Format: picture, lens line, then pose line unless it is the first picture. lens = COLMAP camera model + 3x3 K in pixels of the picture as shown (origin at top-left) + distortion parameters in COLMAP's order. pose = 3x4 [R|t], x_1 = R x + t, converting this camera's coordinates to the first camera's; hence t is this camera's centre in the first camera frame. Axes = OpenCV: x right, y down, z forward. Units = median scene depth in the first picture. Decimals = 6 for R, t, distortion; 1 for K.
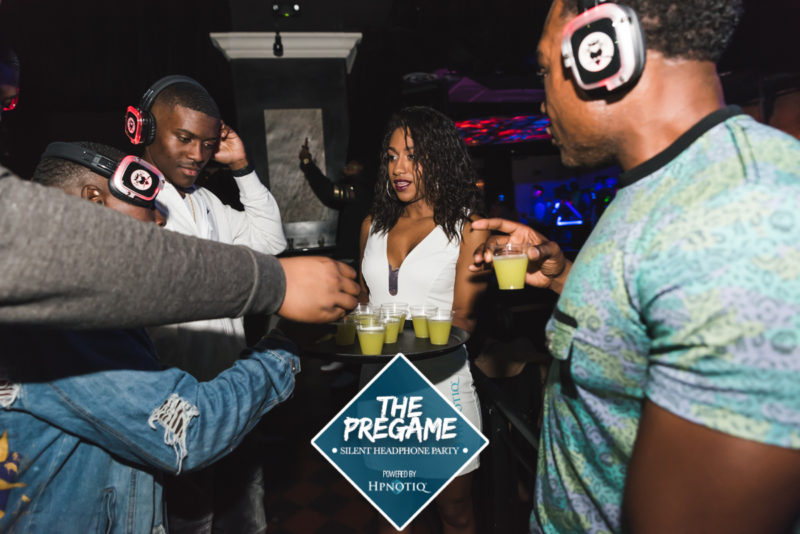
lens RADIAL K [[534.4, 0, 398.3], [0, 534.4, 260.7], [0, 0, 1]] dist [-0.020324, 0.022021]
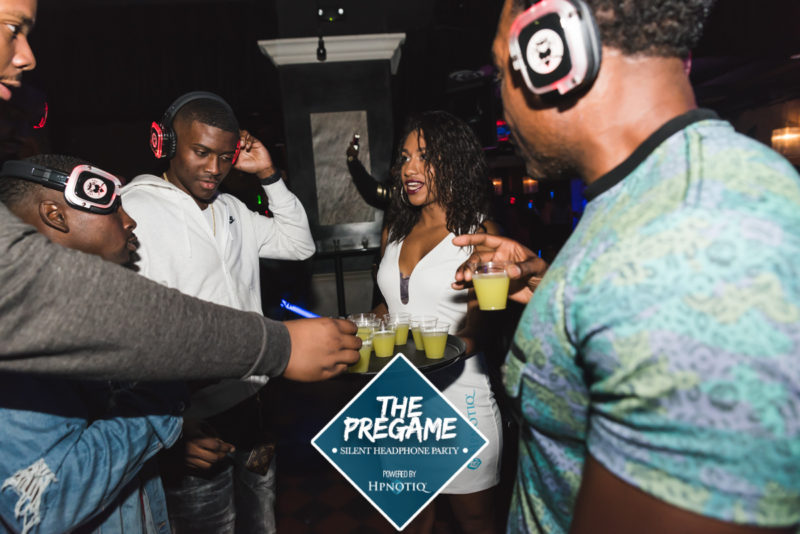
lens RADIAL K [[534.4, 0, 398.3], [0, 534.4, 266.3], [0, 0, 1]] dist [-0.020324, 0.022021]
pose [[0.993931, -0.015501, -0.108903, 0.224087], [0.017058, 0.999765, 0.013378, -0.053437], [0.108670, -0.015155, 0.993962, 0.081458]]
